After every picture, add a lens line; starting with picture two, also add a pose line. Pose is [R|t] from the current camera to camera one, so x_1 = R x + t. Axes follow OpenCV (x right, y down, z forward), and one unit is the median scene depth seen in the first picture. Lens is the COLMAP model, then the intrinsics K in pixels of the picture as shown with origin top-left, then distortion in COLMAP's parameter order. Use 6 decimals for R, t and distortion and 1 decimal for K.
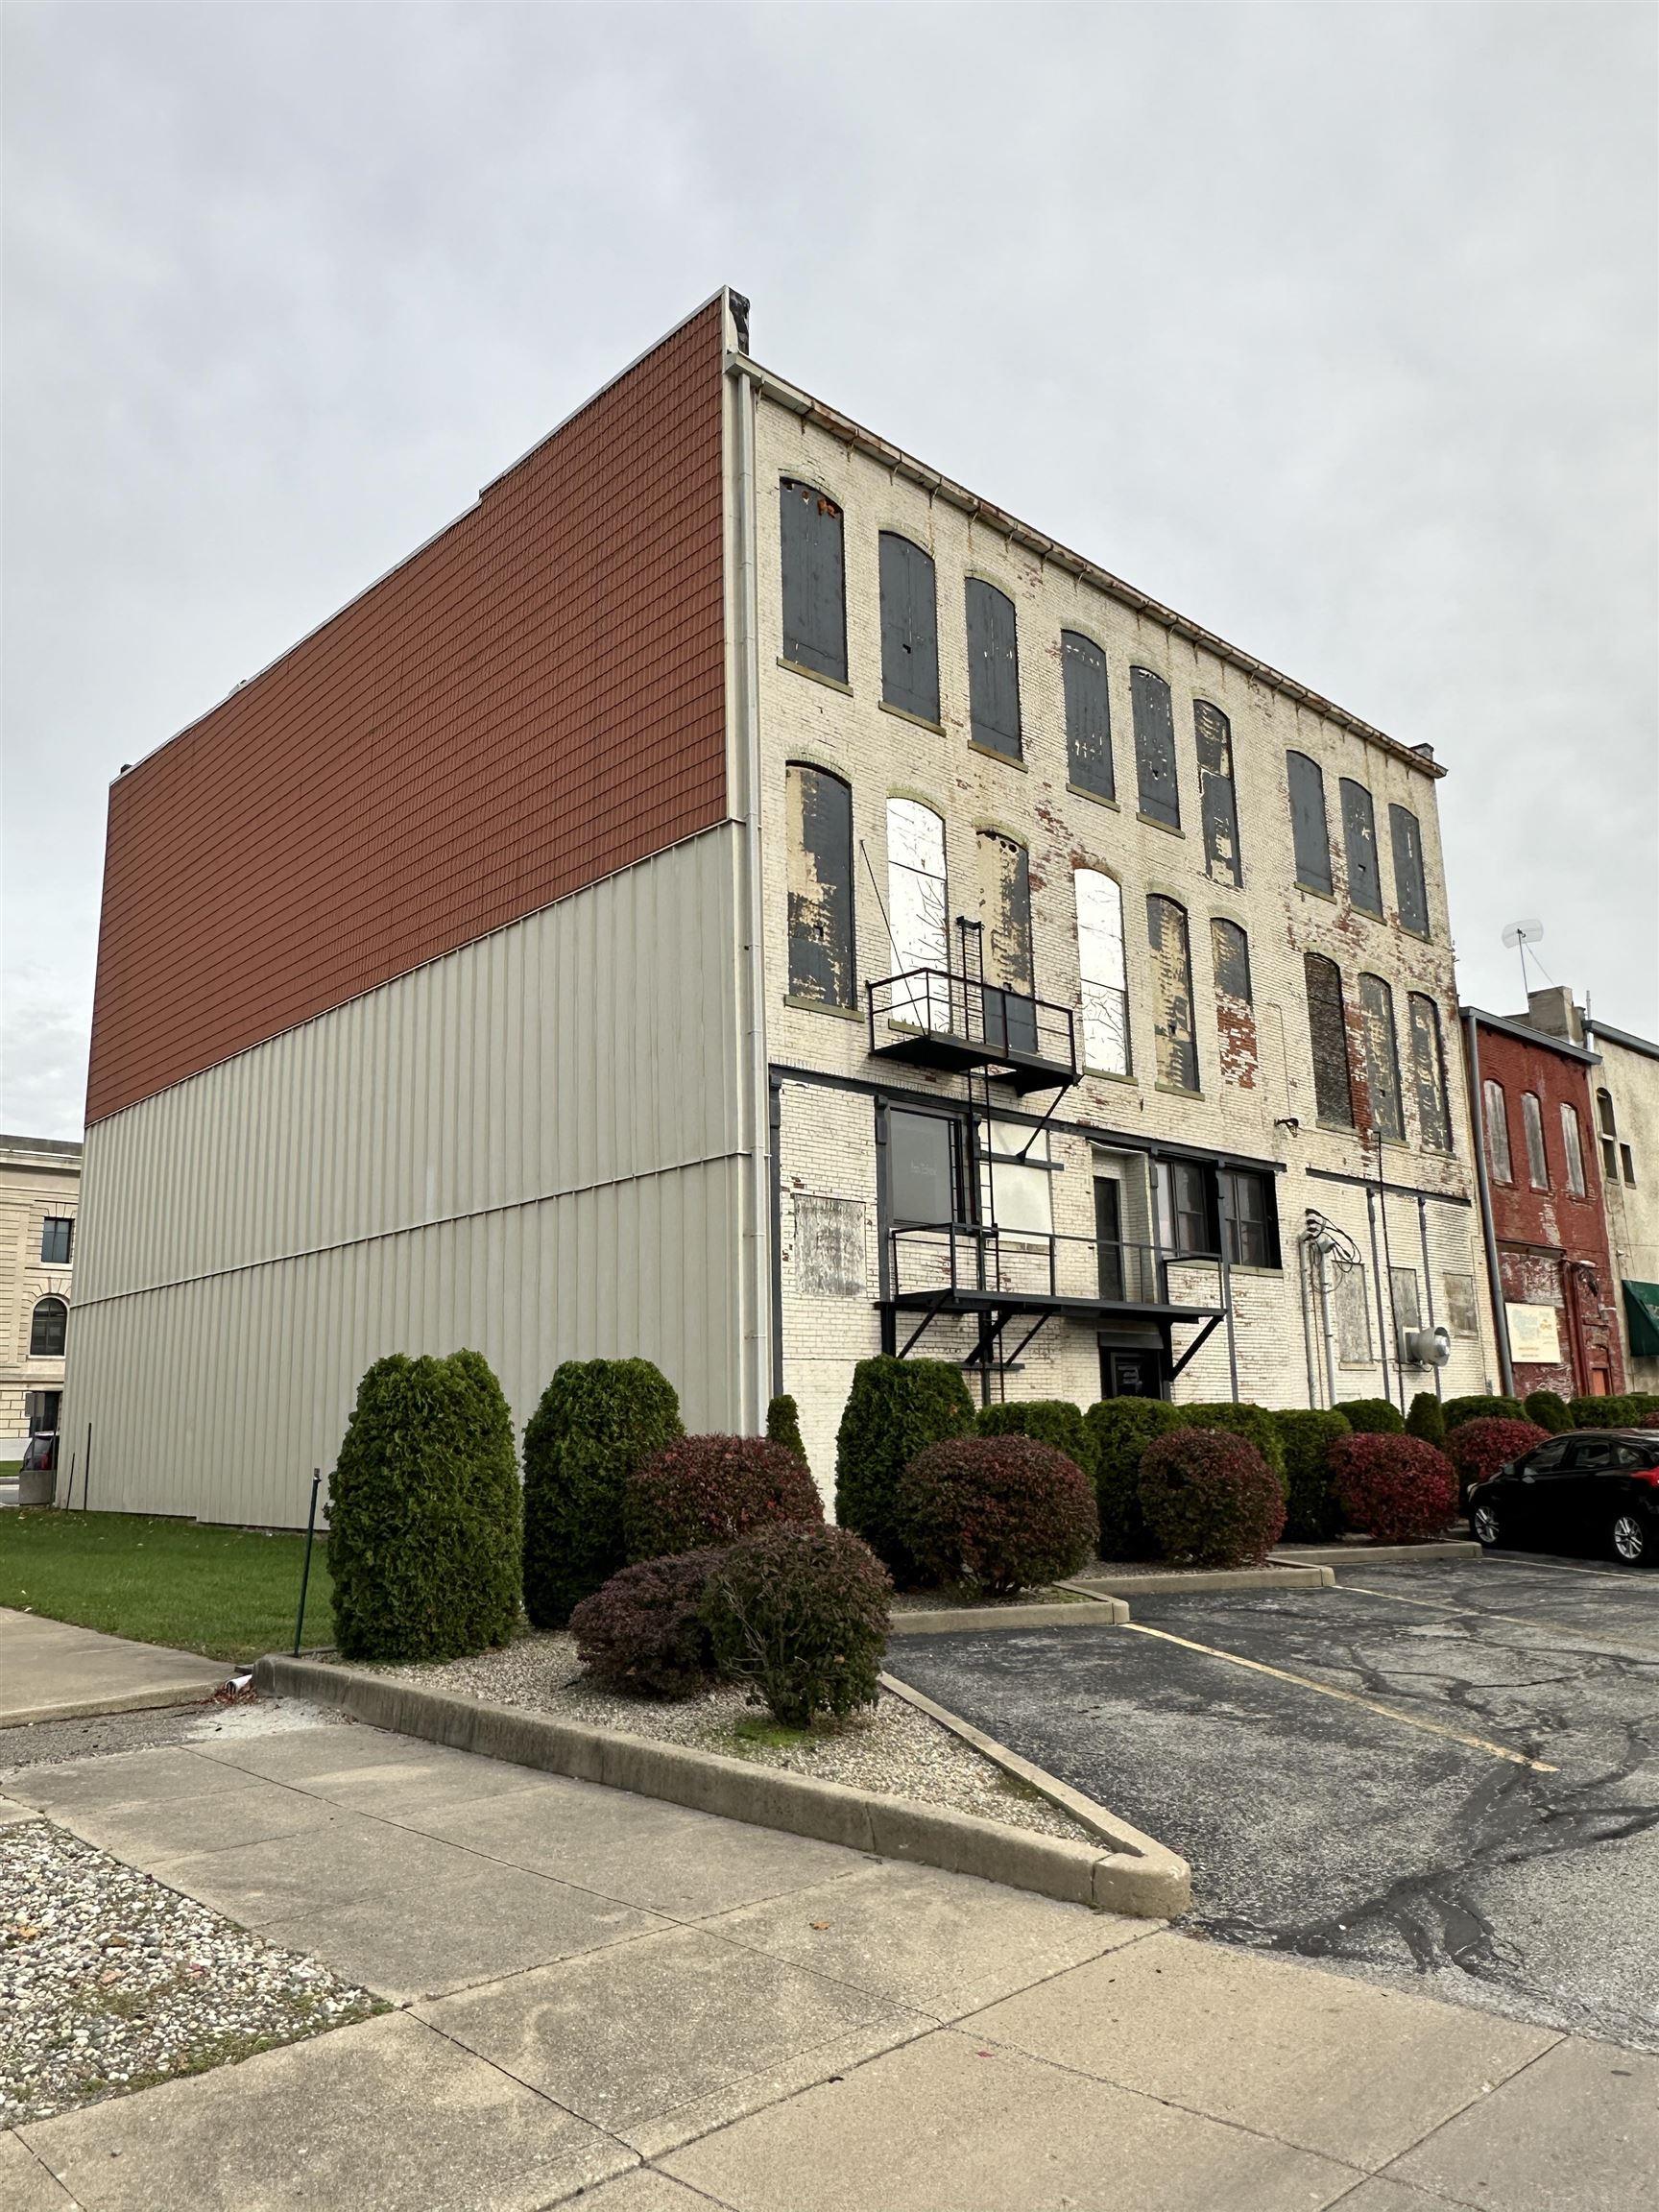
lens RADIAL K [[1550.0, 0, 829.5], [0, 1550.0, 1106.0], [0, 0, 1]] dist [0.007684, -0.000535]
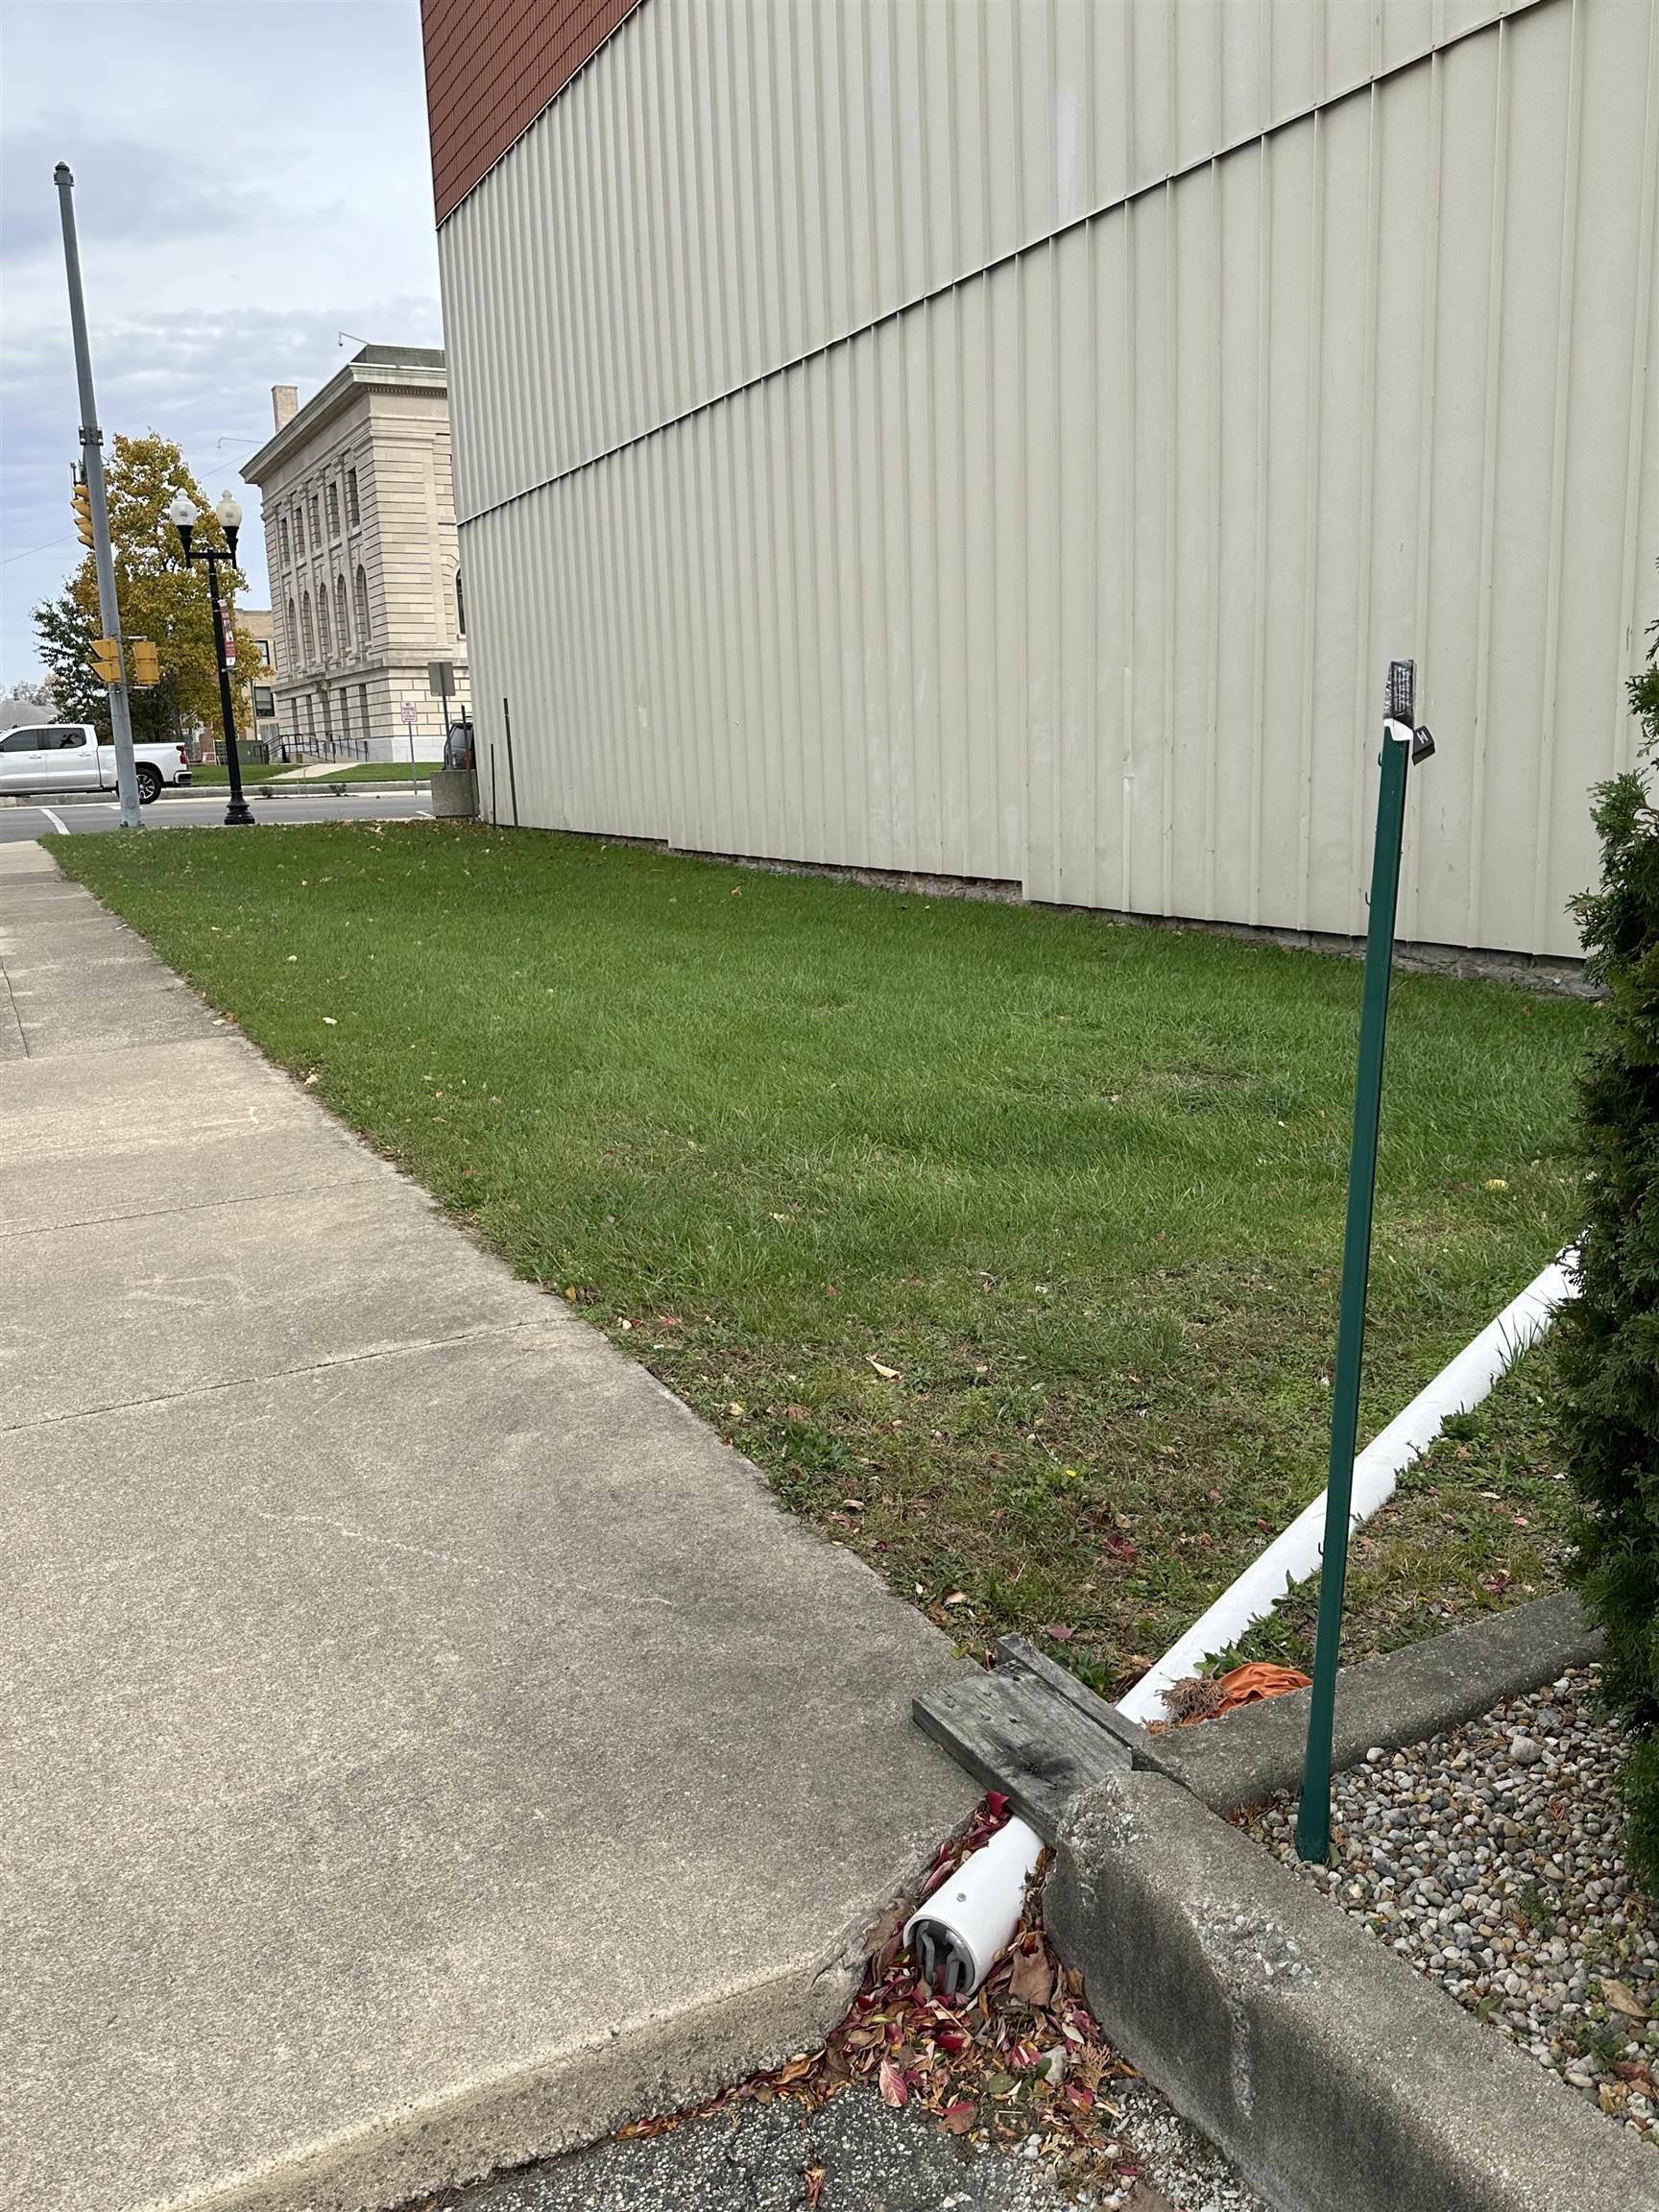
lens RADIAL K [[1739.0, 0, 829.5], [0, 1739.0, 1106.0], [0, 0, 1]] dist [0.215302, -0.476784]
pose [[0.959449, 0.047891, -0.277784, -0.154858], [0.068897, 0.915731, 0.395840, 0.093518], [0.273333, -0.398927, 0.875298, 0.384861]]
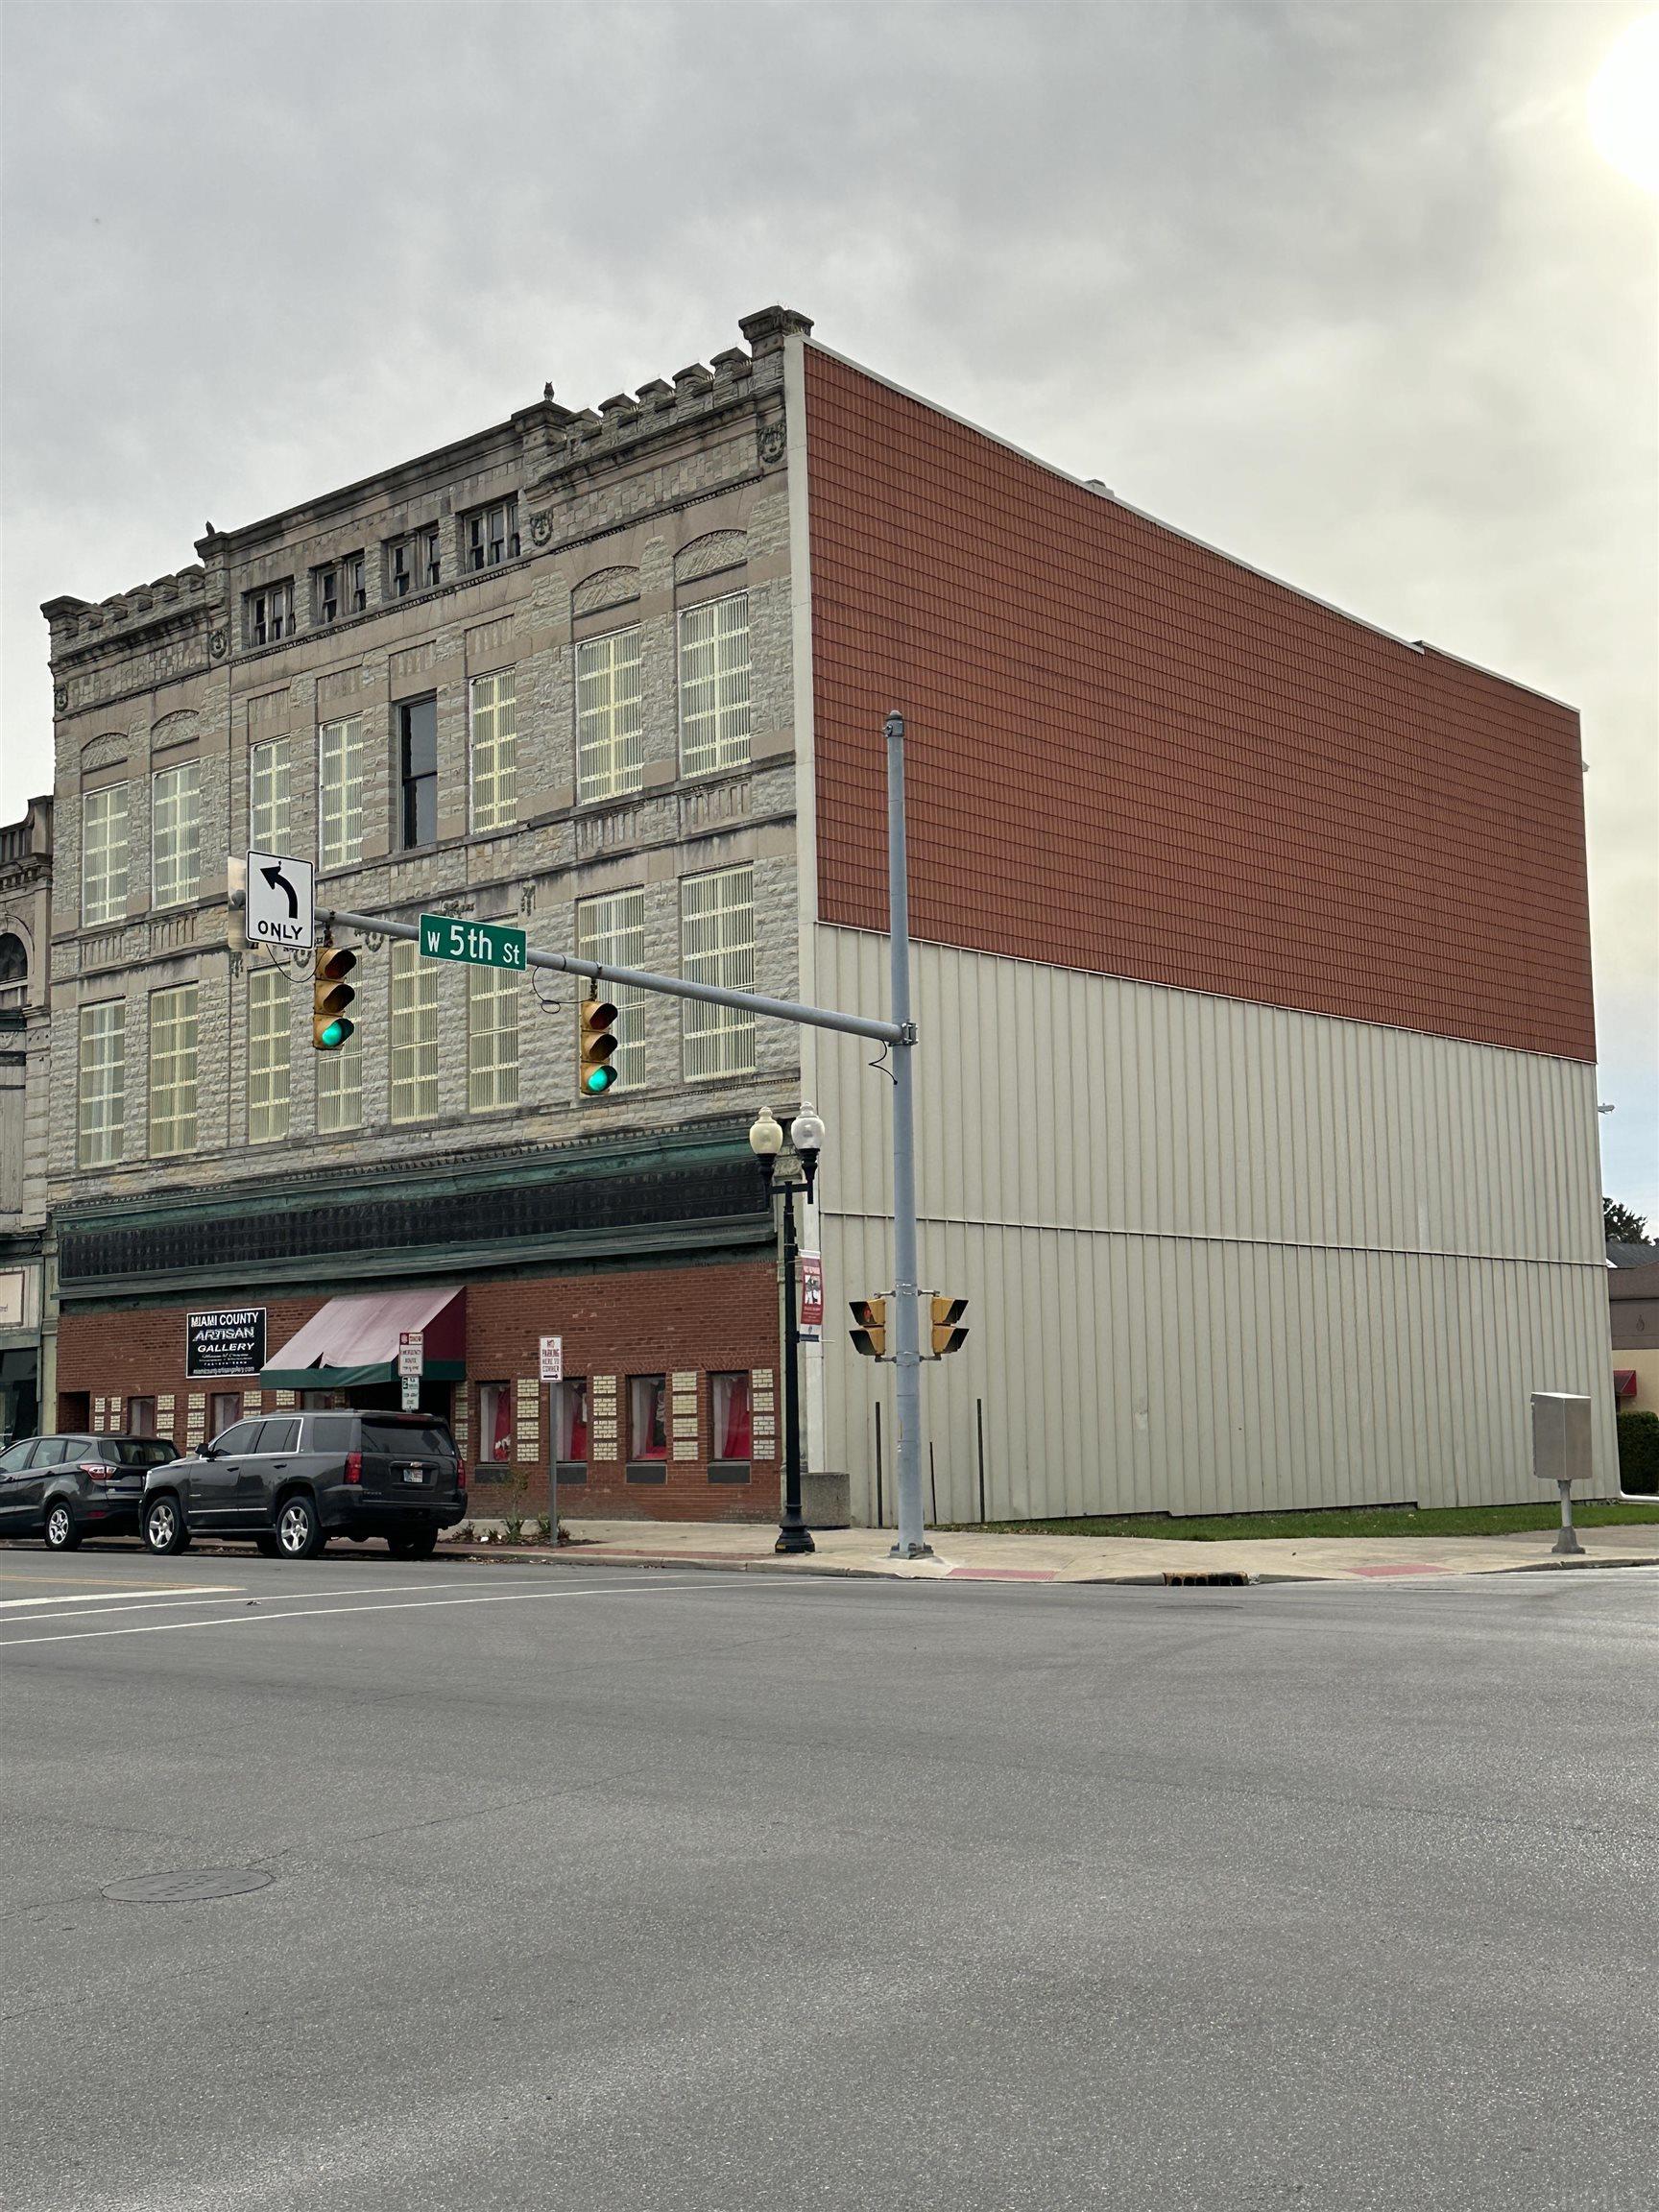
lens RADIAL K [[2618.5, 0, 829.5], [0, 2618.5, 1106.0], [0, 0, 1]] dist [0.149687, -0.012811]
pose [[-0.083753, 0.148127, 0.985416, -2.278290], [-0.182934, 0.969798, -0.161327, 0.379673], [-0.979551, -0.193777, -0.054126, 1.568769]]
